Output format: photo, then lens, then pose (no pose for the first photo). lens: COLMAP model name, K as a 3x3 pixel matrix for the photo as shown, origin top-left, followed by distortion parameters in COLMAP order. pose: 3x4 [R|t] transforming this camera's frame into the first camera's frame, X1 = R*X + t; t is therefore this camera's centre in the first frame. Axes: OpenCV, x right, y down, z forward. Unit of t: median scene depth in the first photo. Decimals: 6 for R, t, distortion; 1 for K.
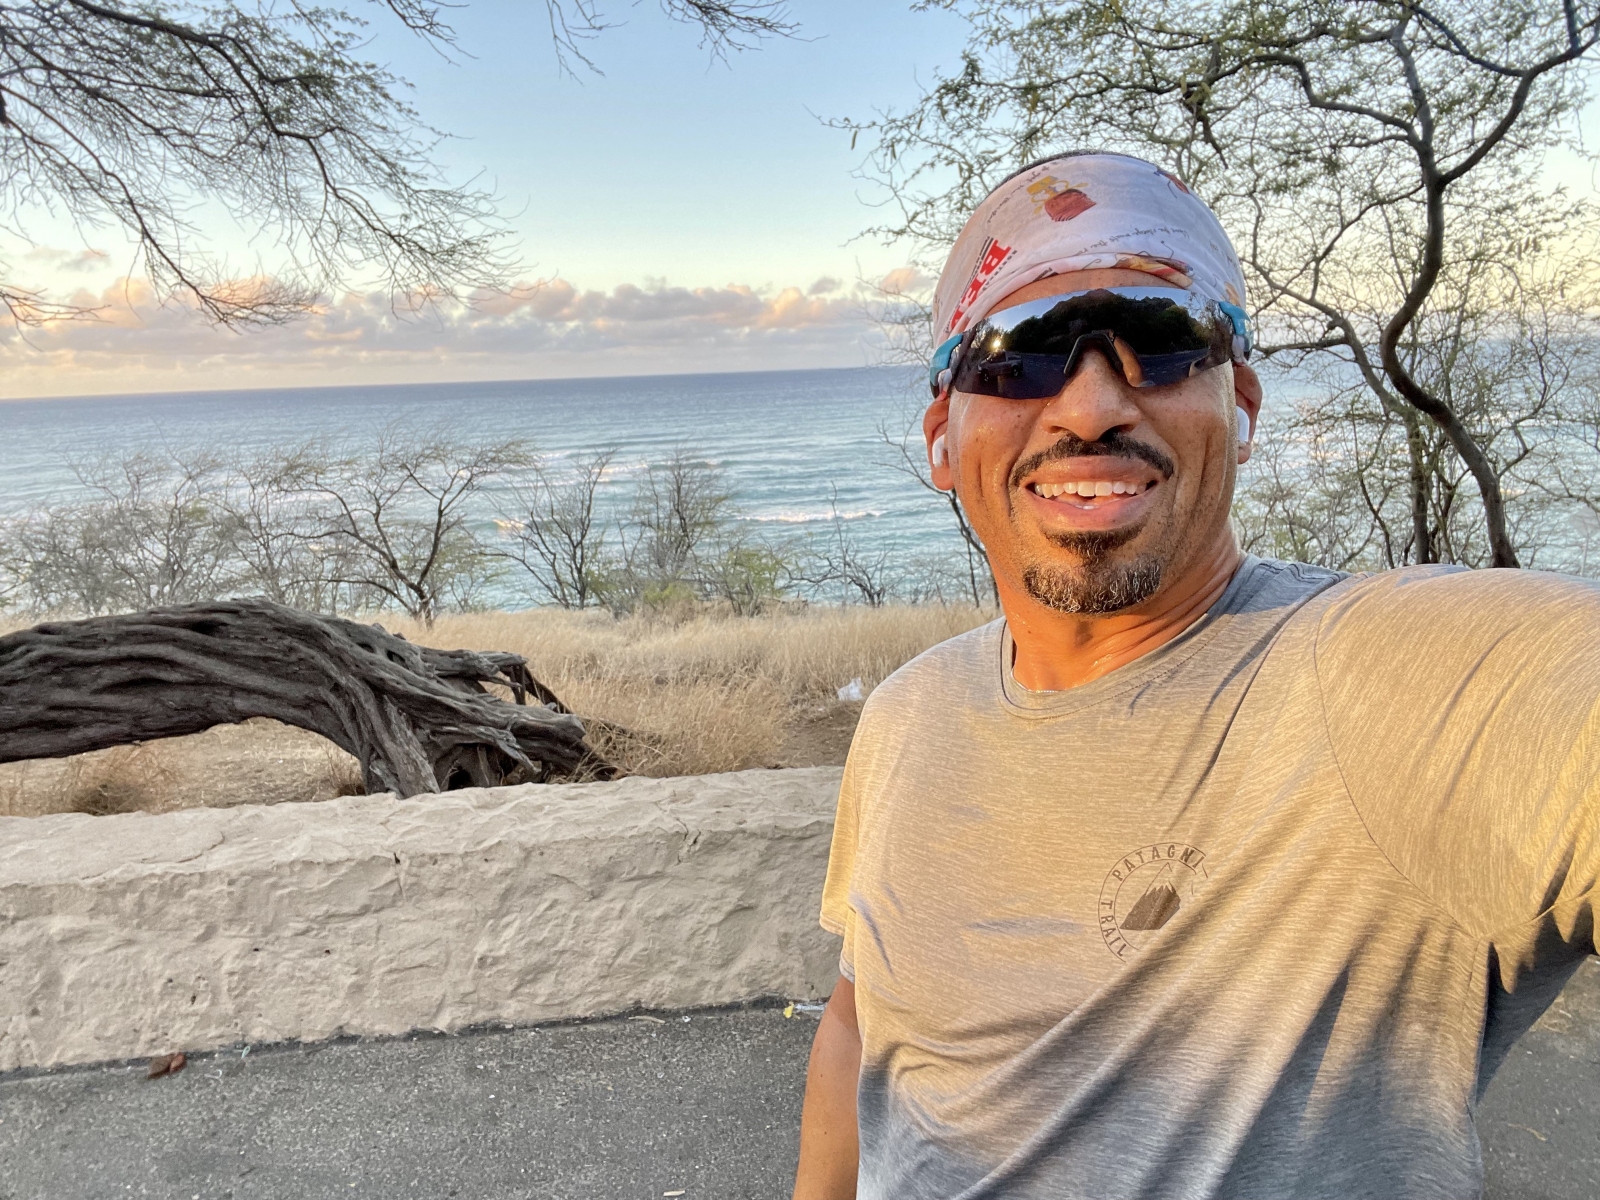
lens RADIAL K [[1094.0, 0, 799.6], [0, 1094.0, 605.1], [0, 0, 1]] dist [-0.007094, -0.003346]
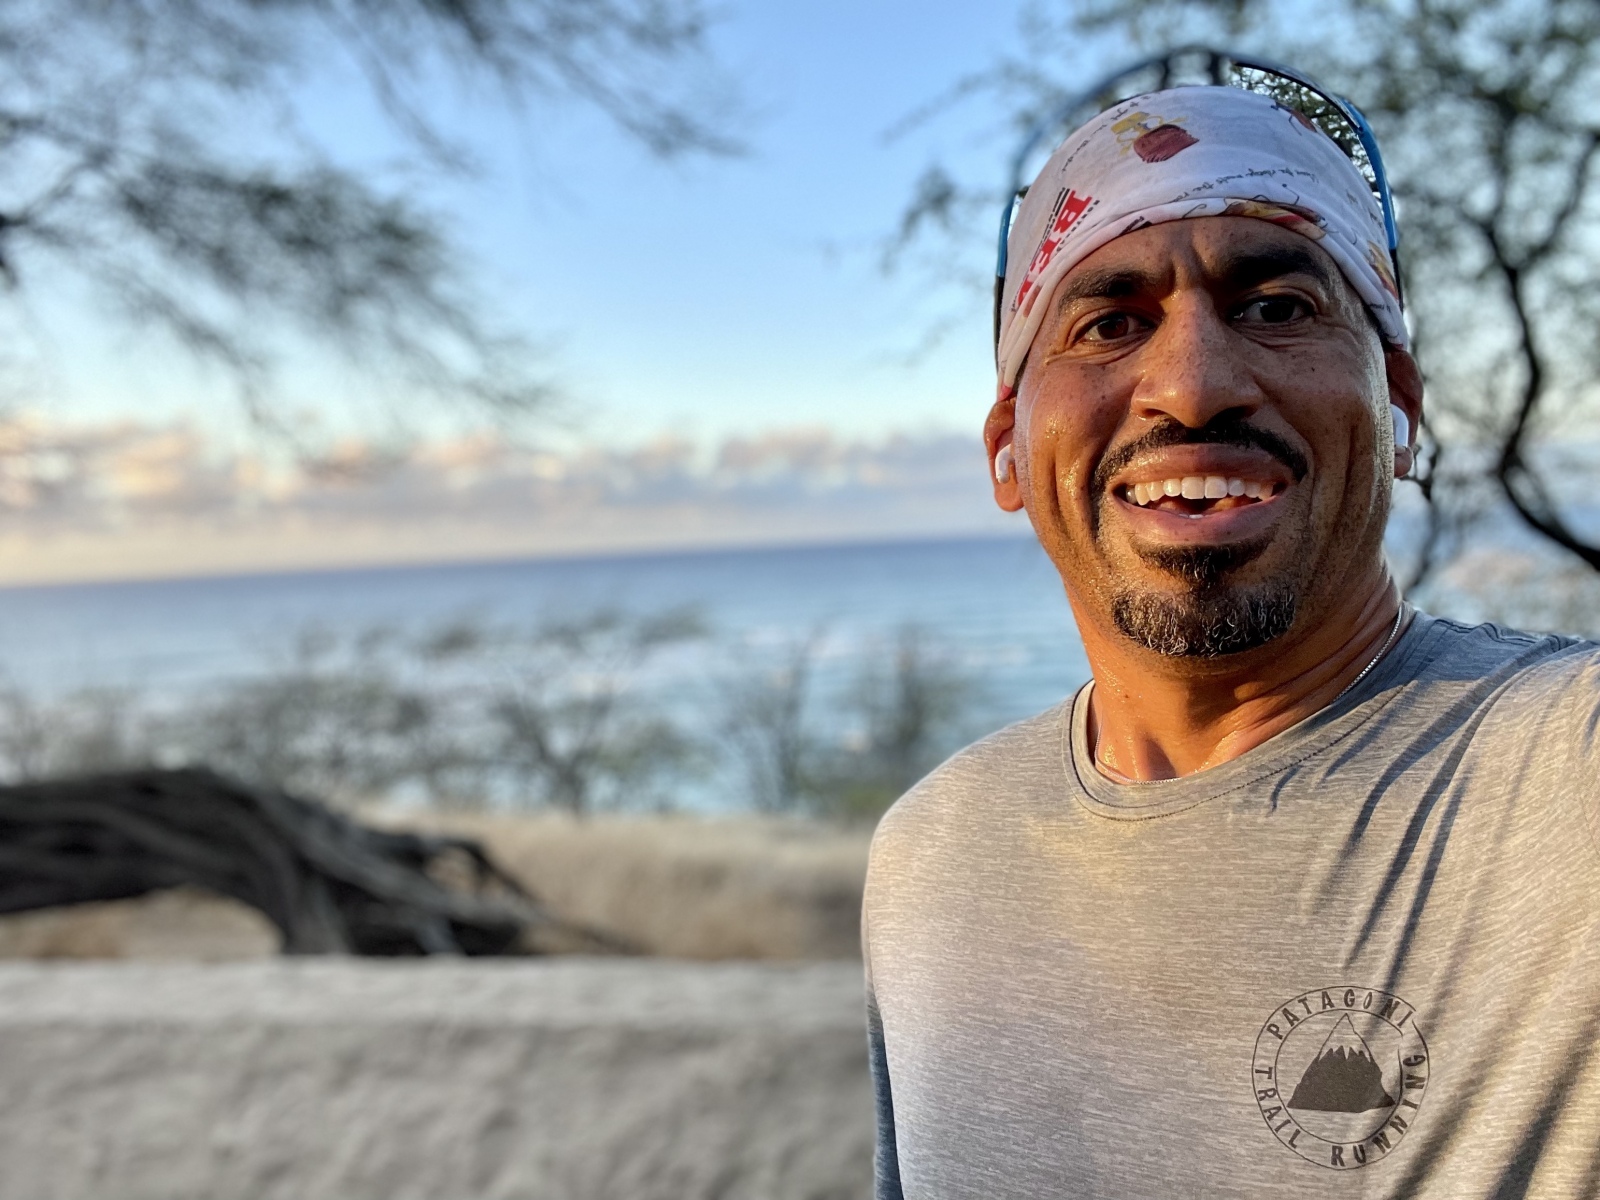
lens RADIAL K [[1366.7, 0, 801.1], [0, 1366.7, 596.7], [0, 0, 1]] dist [0.004640, -0.005527]
pose [[0.971832, -0.001510, -0.235668, 0.277561], [-0.036749, 0.986776, -0.157866, 0.020498], [0.232790, 0.162080, 0.958926, -0.031119]]
